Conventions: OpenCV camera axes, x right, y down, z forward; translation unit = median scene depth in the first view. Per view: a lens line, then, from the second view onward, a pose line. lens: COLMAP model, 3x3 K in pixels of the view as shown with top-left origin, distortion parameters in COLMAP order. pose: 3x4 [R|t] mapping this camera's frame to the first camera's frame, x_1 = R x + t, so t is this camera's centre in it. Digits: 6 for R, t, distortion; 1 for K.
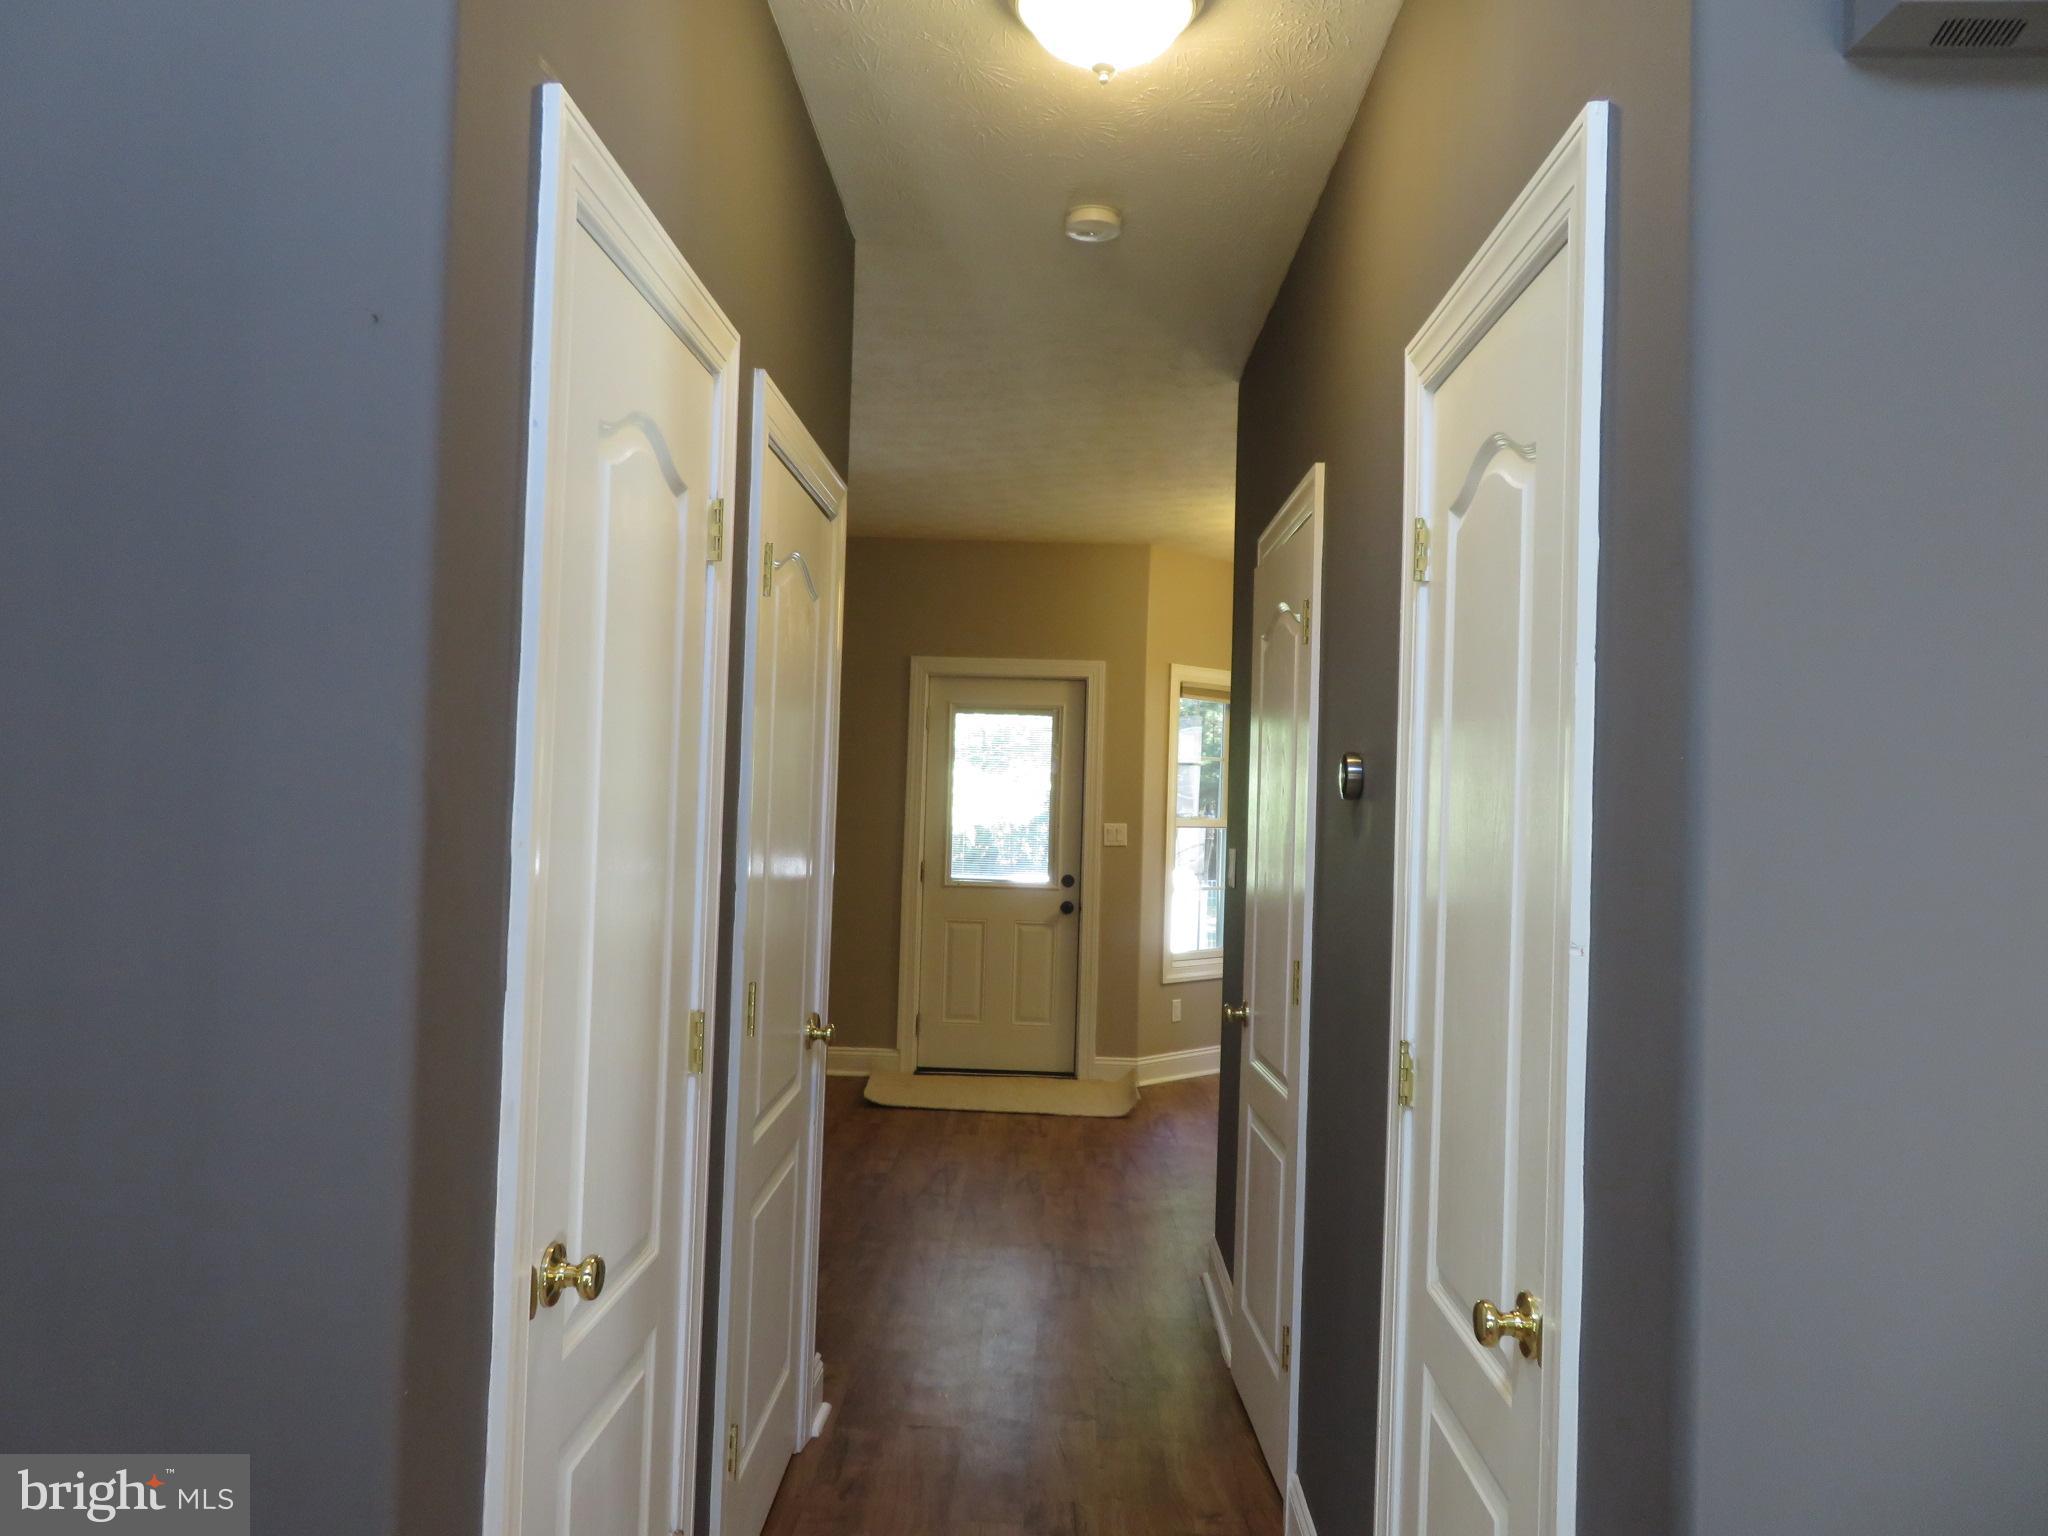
lens RADIAL K [[1468.4, 0, 1021.8], [0, 1468.4, 754.9], [0, 0, 1]] dist [0.003788, 0.002533]
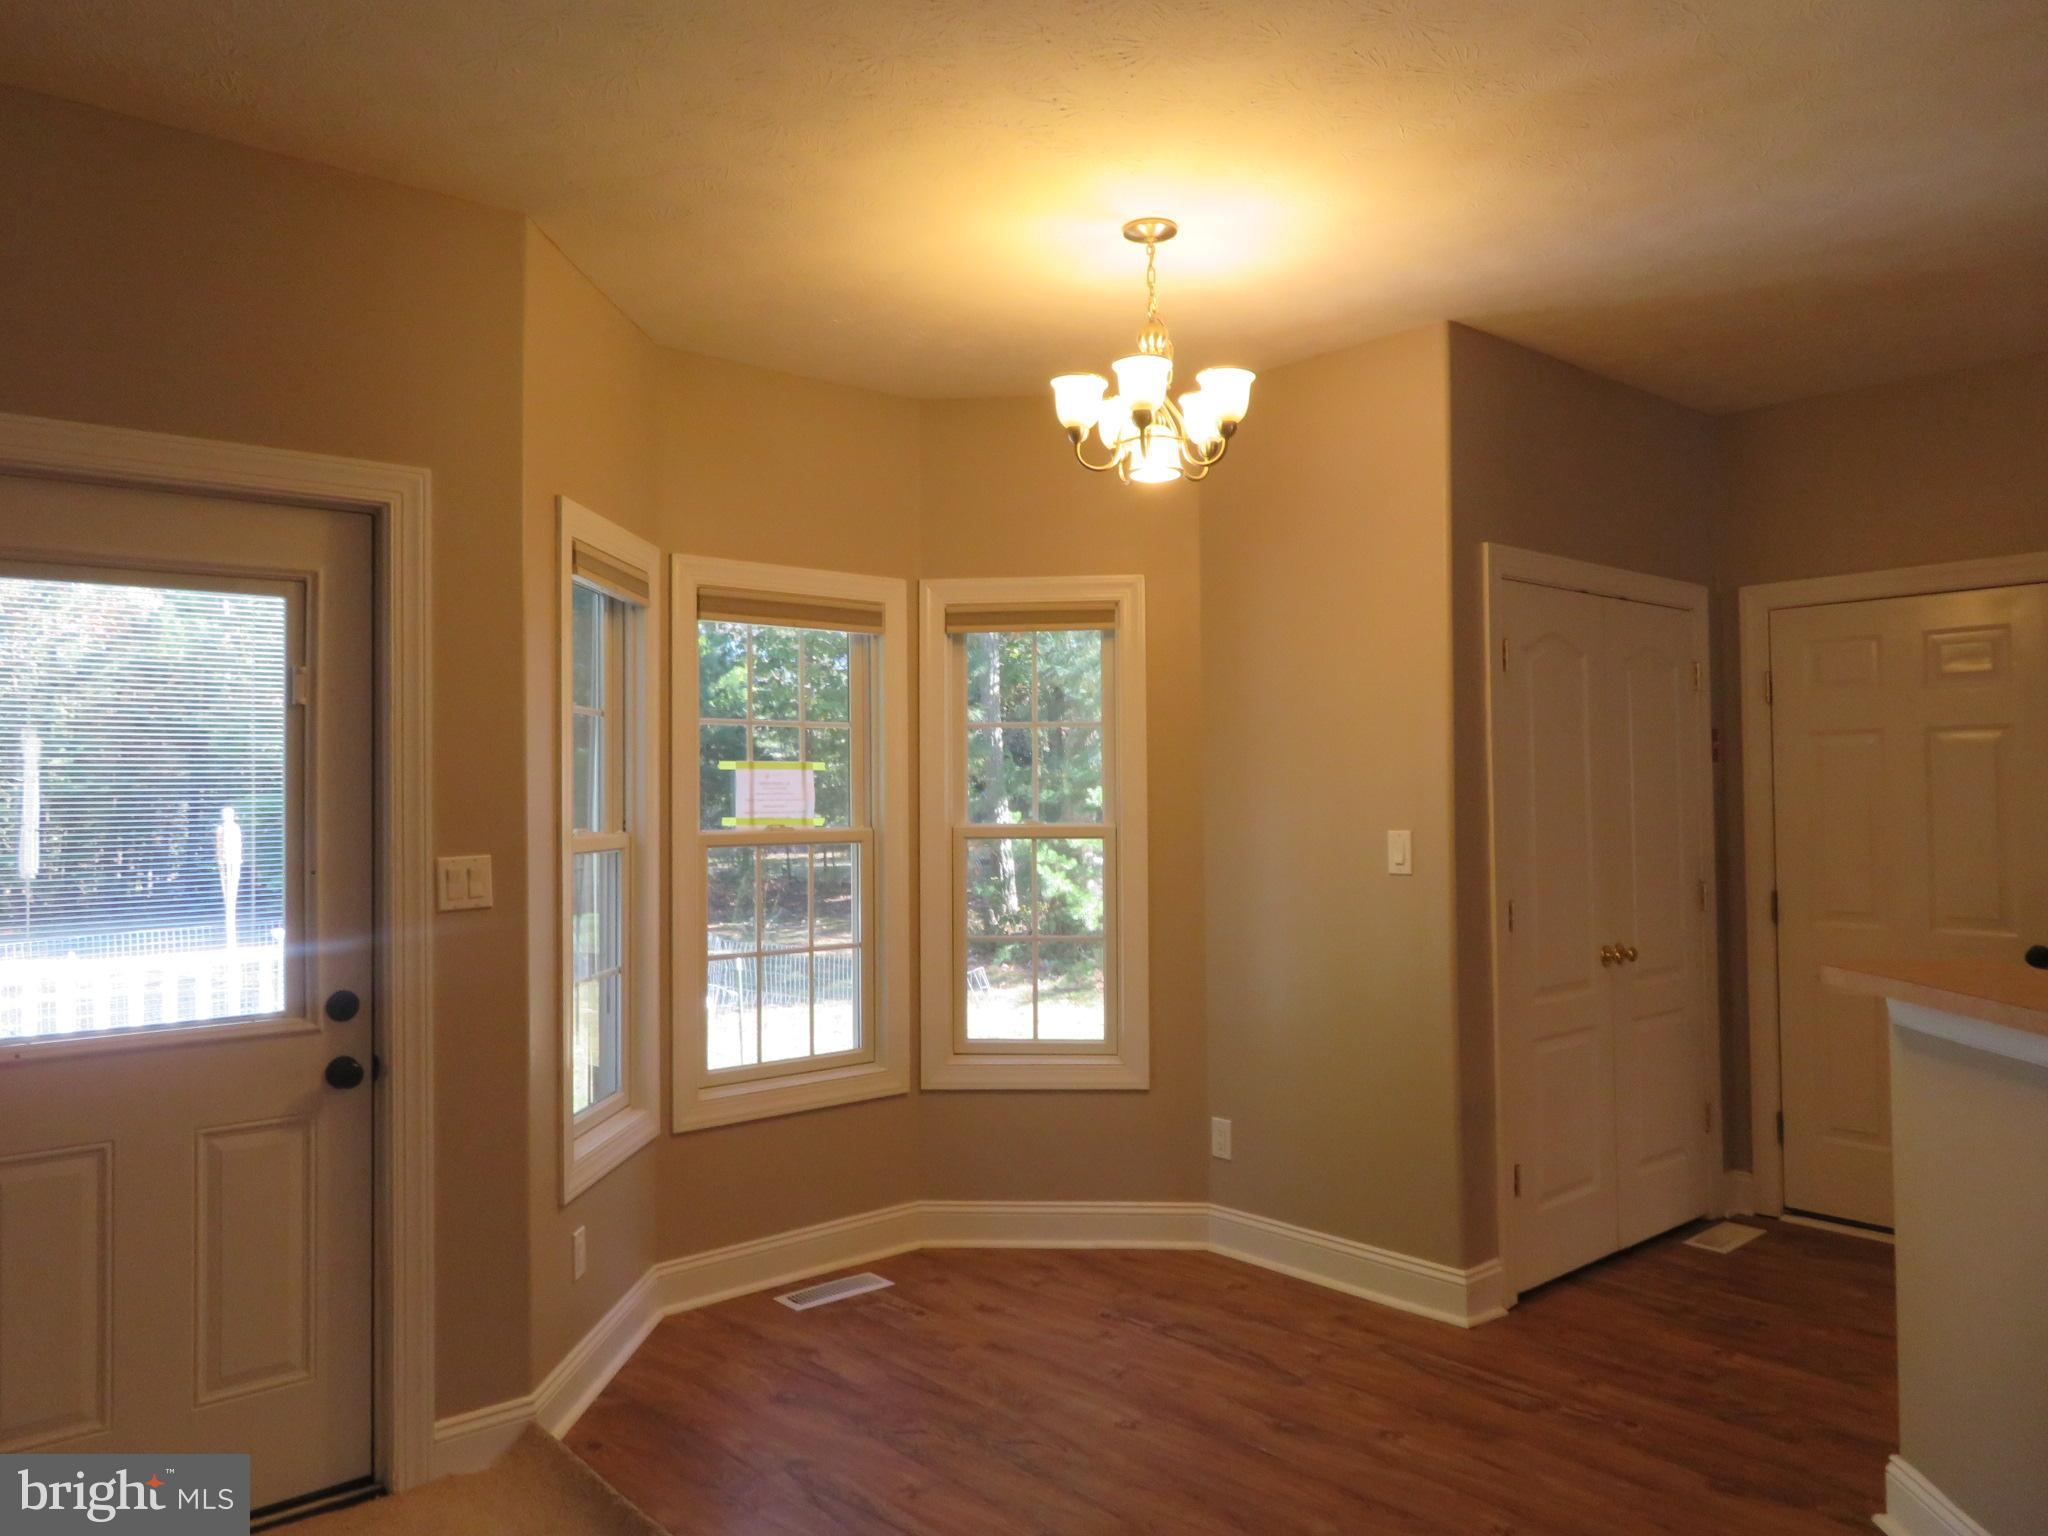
lens RADIAL K [[1468.4, 0, 1021.8], [0, 1468.4, 754.9], [0, 0, 1]] dist [0.003788, 0.002533]
pose [[0.730412, -0.019715, 0.682722, -0.107343], [0.016693, 0.999800, 0.011012, 0.015441], [-0.682803, 0.003353, 0.730595, 0.577473]]
